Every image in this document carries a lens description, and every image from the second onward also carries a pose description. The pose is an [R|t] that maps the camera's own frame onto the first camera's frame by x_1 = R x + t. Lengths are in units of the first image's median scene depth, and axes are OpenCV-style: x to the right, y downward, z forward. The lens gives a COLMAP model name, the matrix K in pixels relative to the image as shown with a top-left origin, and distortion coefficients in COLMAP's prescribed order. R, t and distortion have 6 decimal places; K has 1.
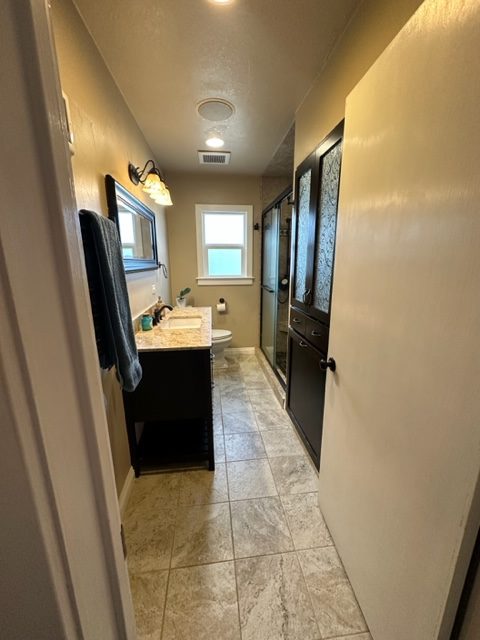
lens RADIAL K [[255.9, 0, 240.4], [0, 255.9, 319.1], [0, 0, 1]] dist [-0.001598, 0.000403]
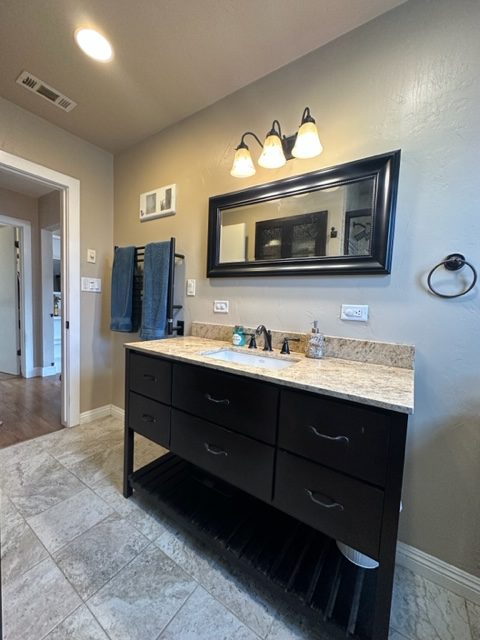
lens RADIAL K [[255.9, 0, 237.6], [0, 255.9, 321.4], [0, 0, 1]] dist [-0.001598, 0.000403]
pose [[-0.658074, 0.046749, -0.751501, 0.330572], [-0.201260, 0.950835, 0.235389, -0.302712], [0.725557, 0.306150, -0.616311, 2.060939]]
